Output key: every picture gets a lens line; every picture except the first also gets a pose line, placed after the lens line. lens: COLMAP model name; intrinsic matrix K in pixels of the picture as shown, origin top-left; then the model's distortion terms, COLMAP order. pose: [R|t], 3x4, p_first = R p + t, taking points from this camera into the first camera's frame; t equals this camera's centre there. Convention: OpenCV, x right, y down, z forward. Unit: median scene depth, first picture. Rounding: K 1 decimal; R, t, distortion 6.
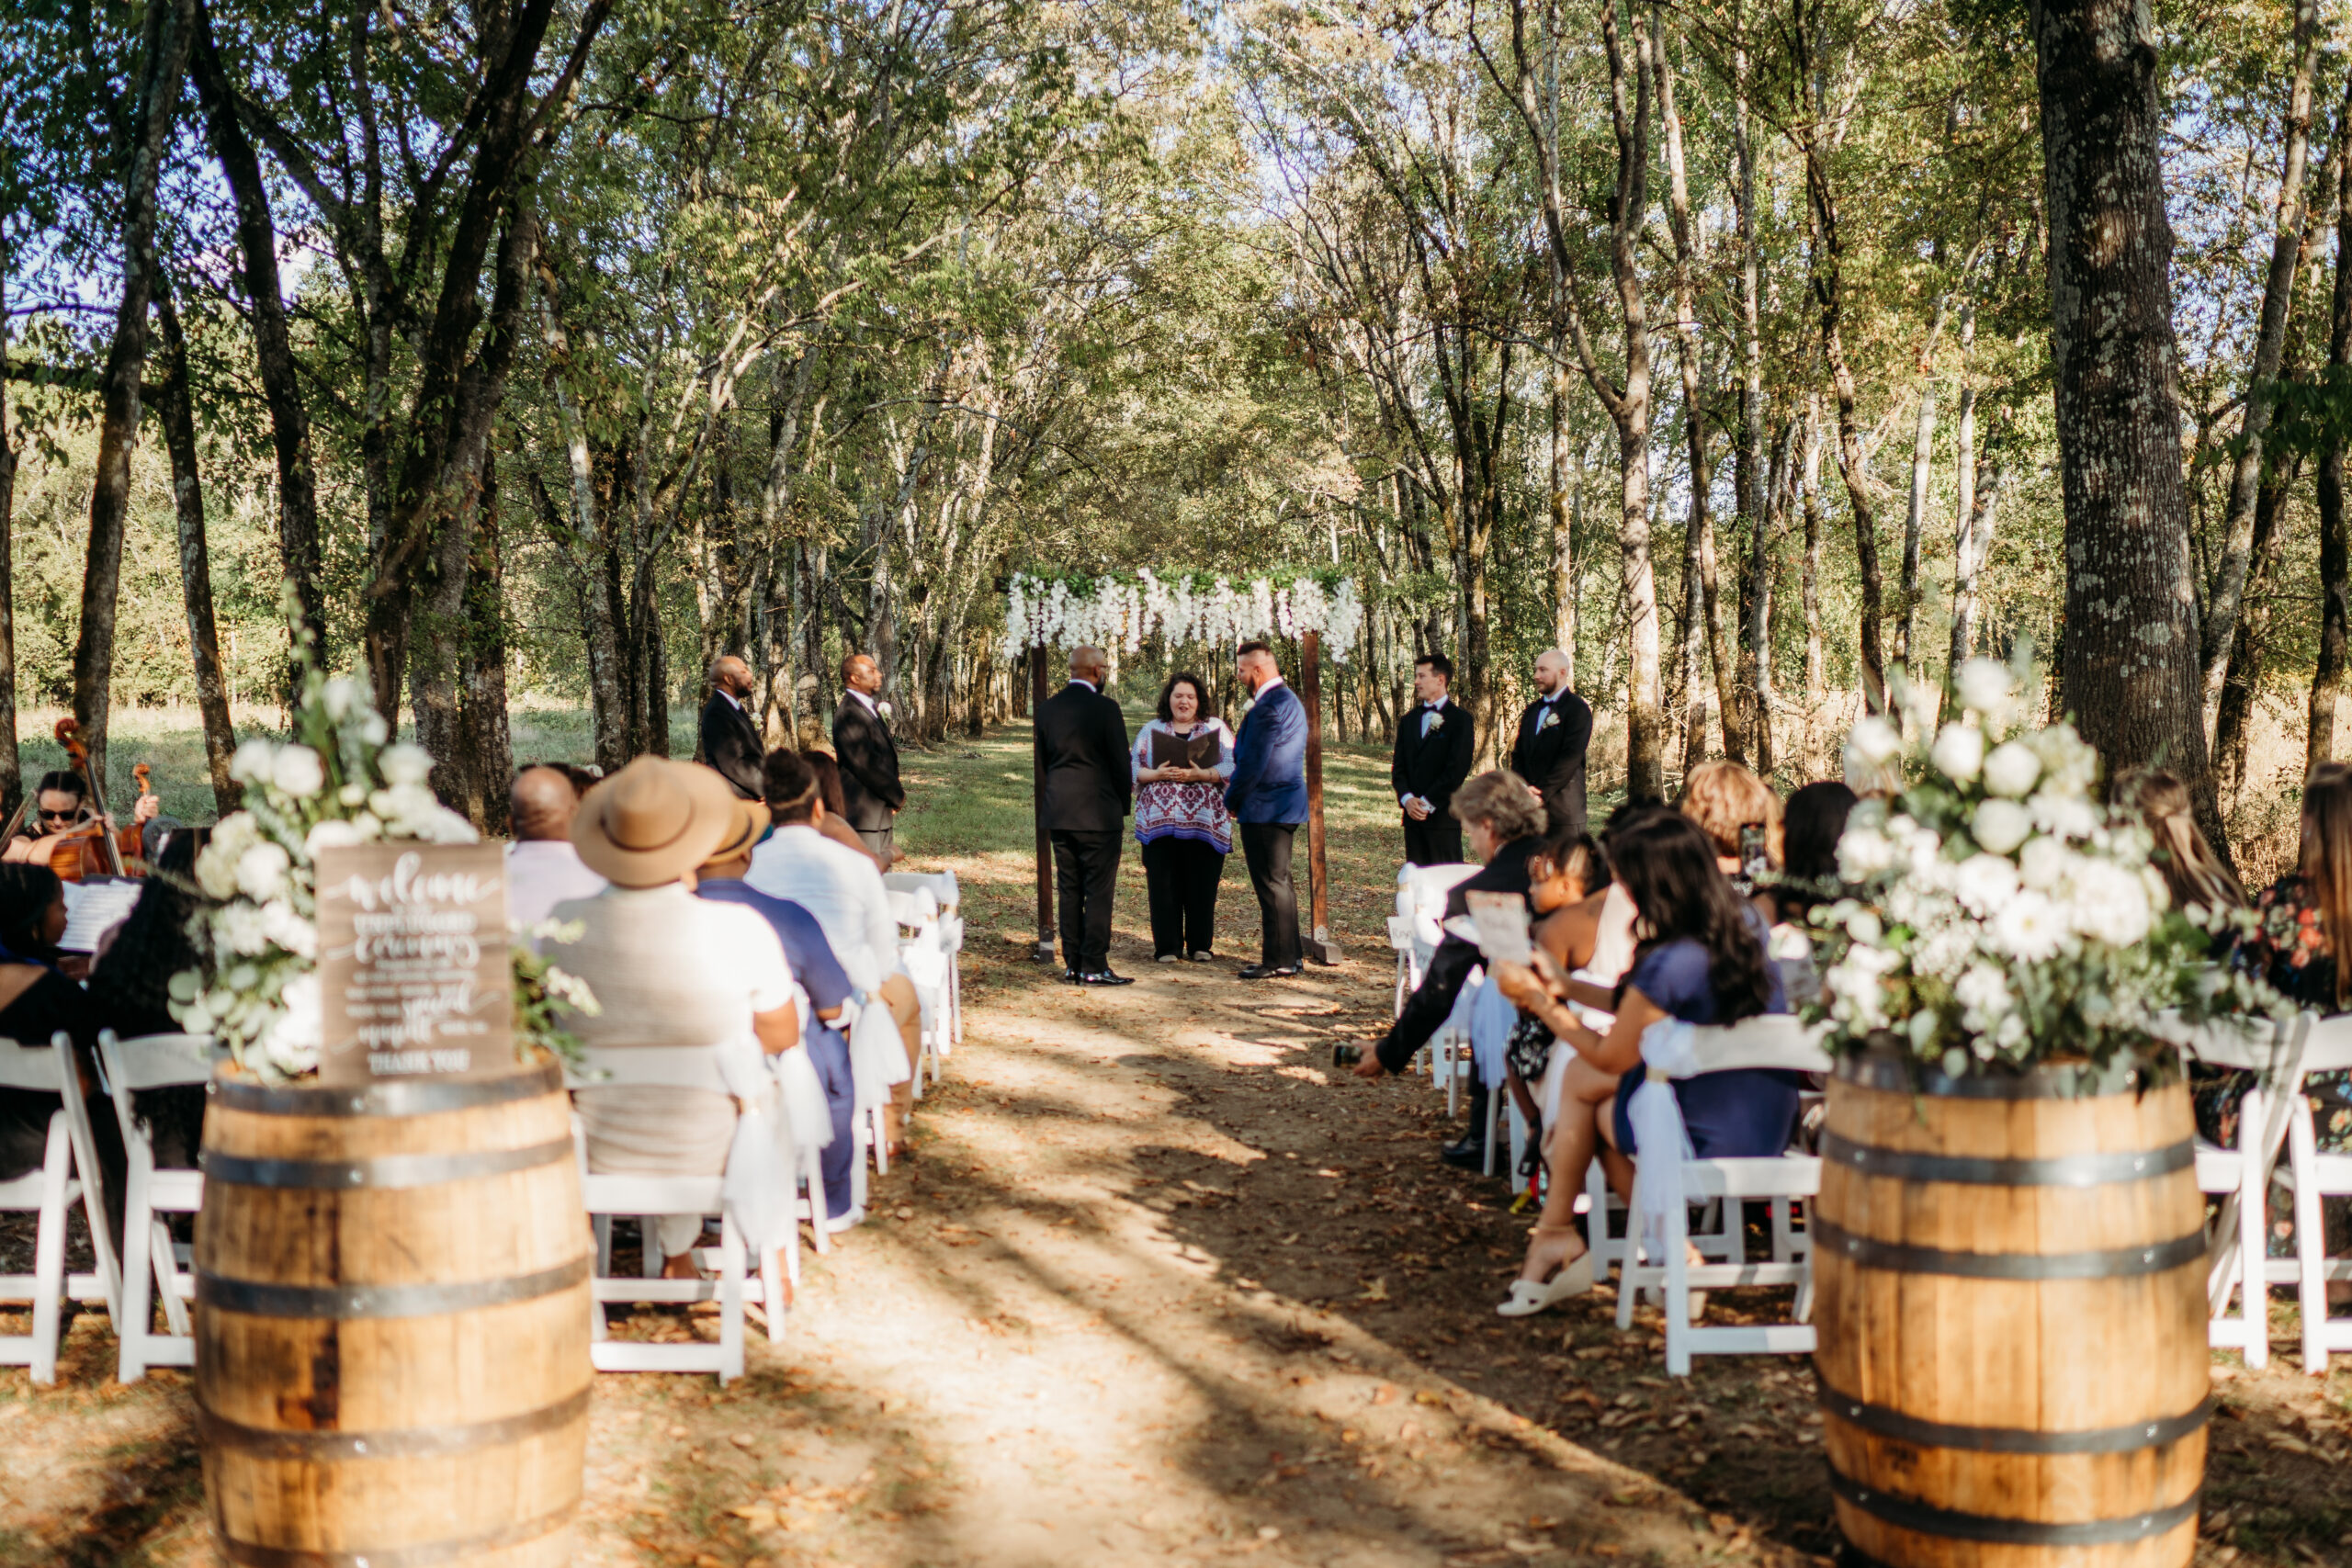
lens RADIAL K [[2197.9, 0, 1176.0], [0, 2197.9, 784.0], [0, 0, 1]] dist [-0.122193, 0.183790]
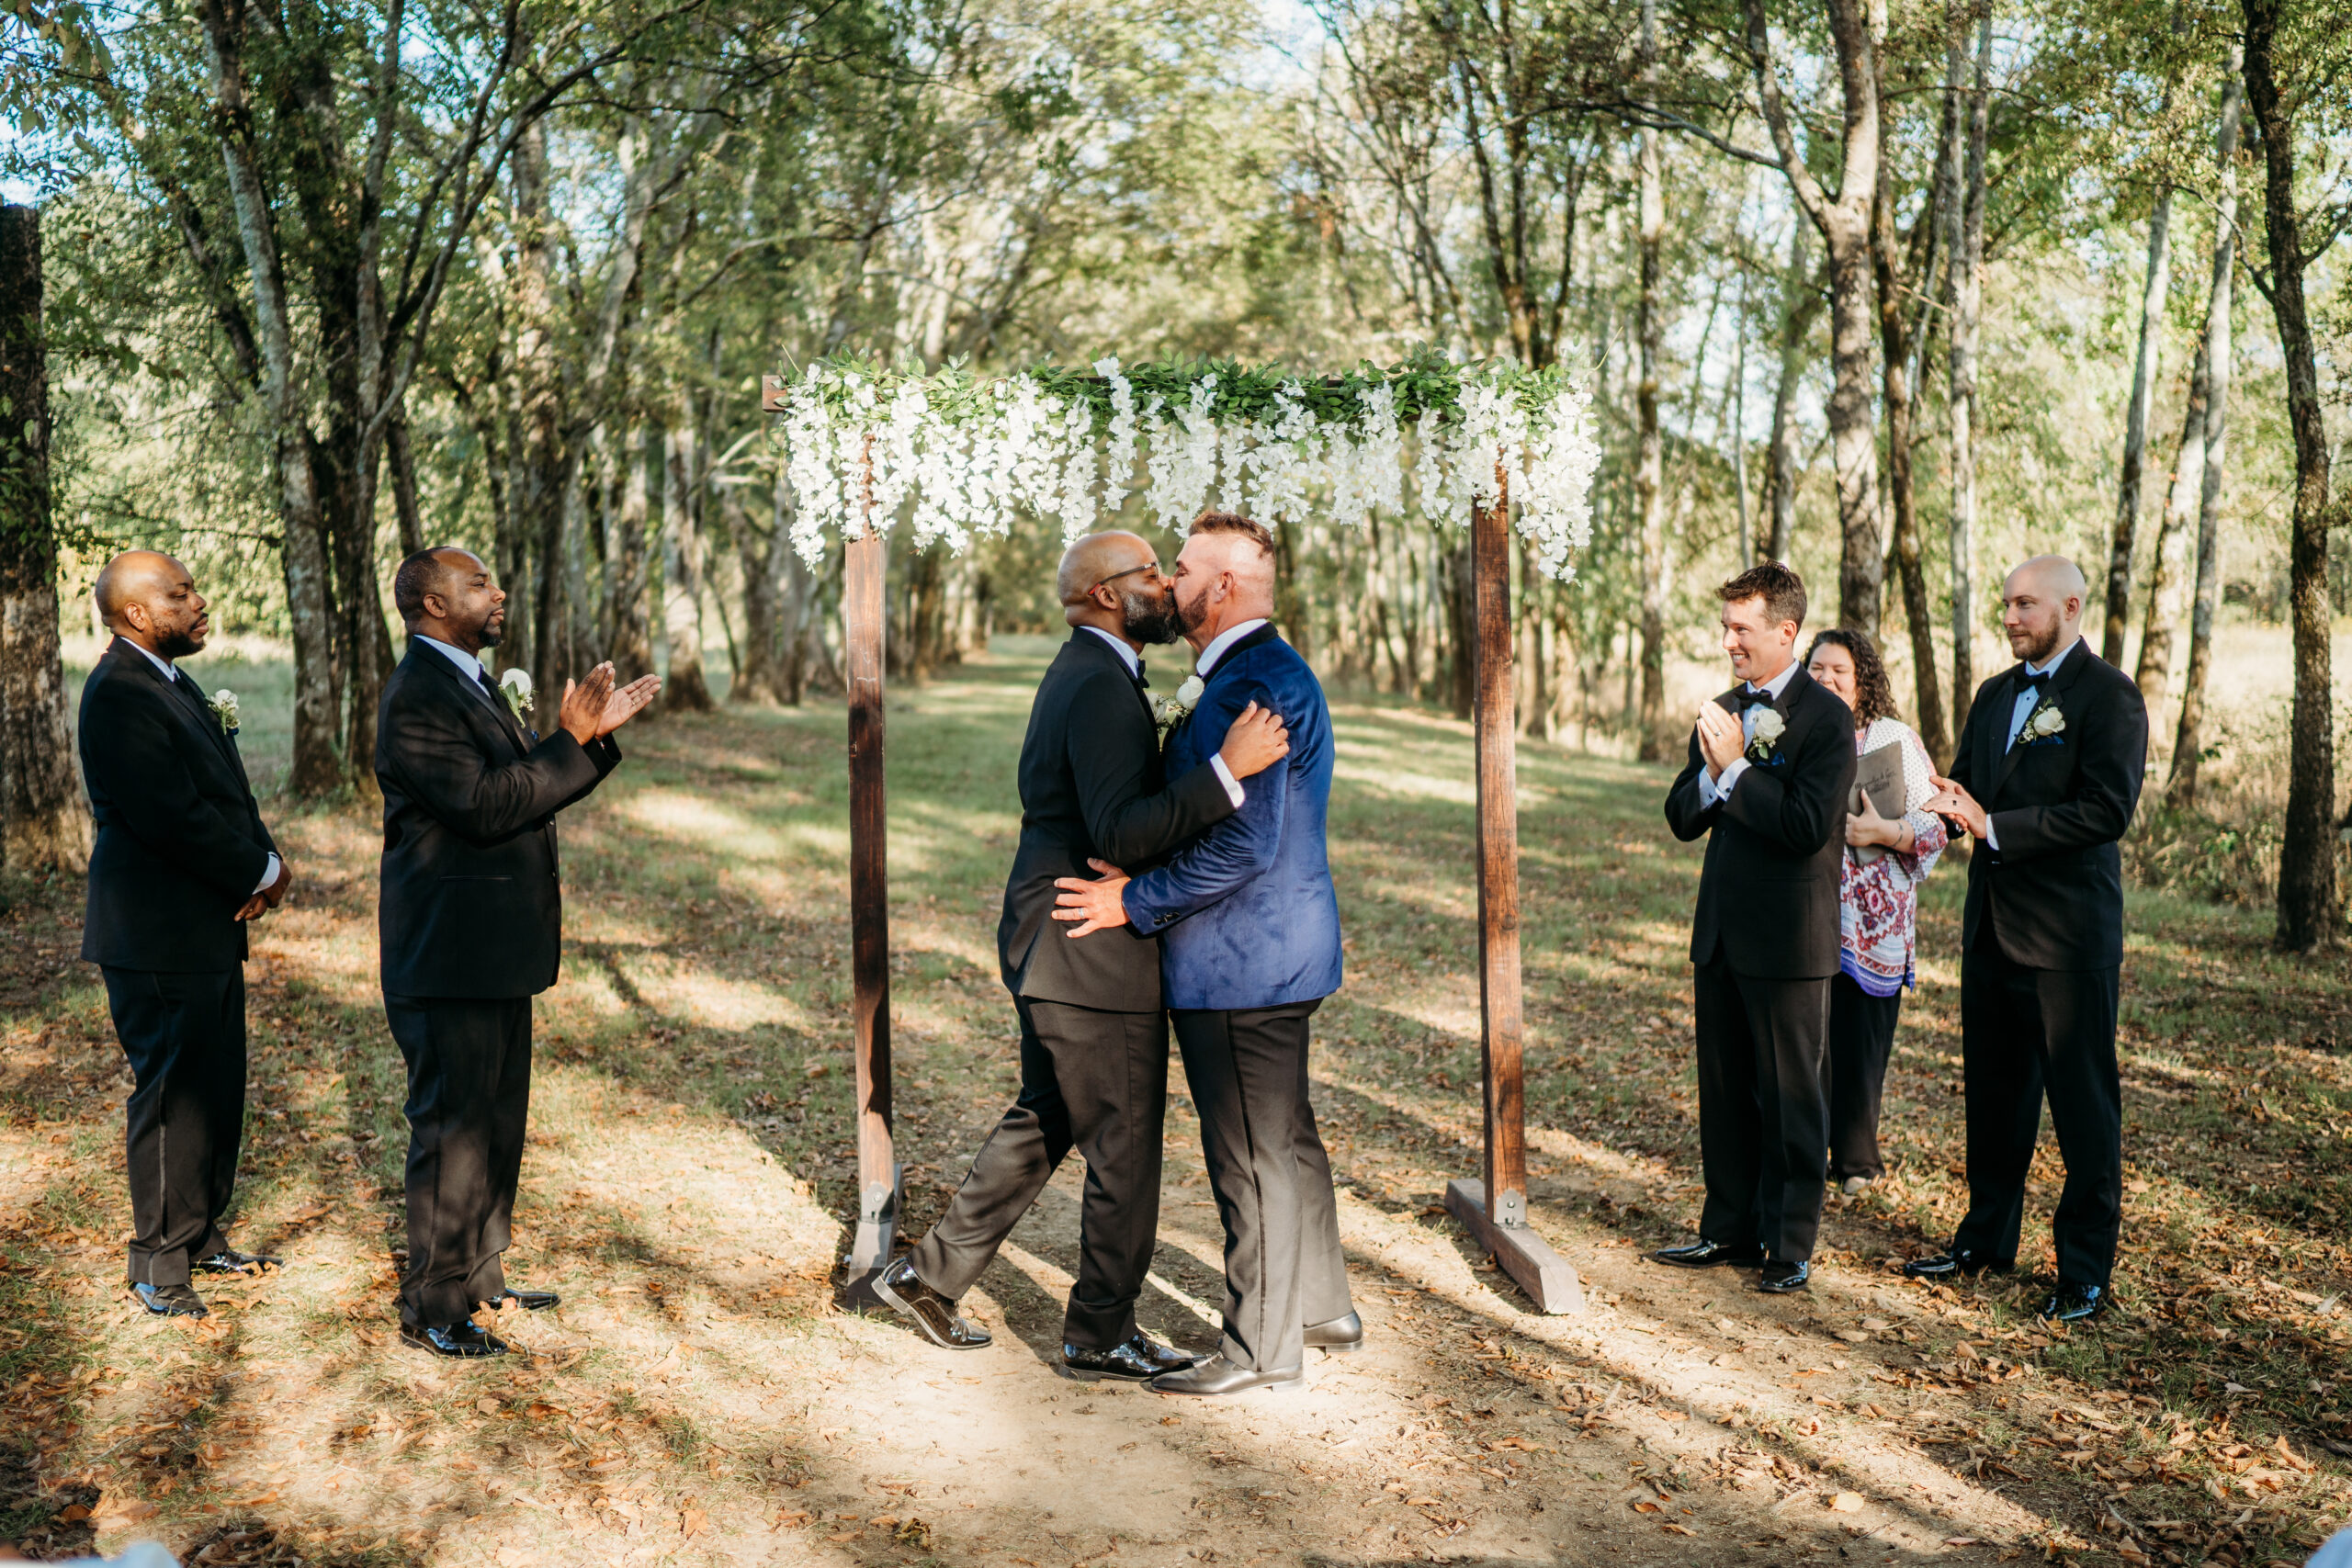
lens RADIAL K [[2197.9, 0, 1176.0], [0, 2197.9, 784.0], [0, 0, 1]] dist [-0.122193, 0.183790]
pose [[0.999900, 0.008200, 0.011544, -0.005525], [-0.008521, 0.999571, 0.028034, -0.026498], [-0.011309, -0.028130, 0.999540, 0.567167]]
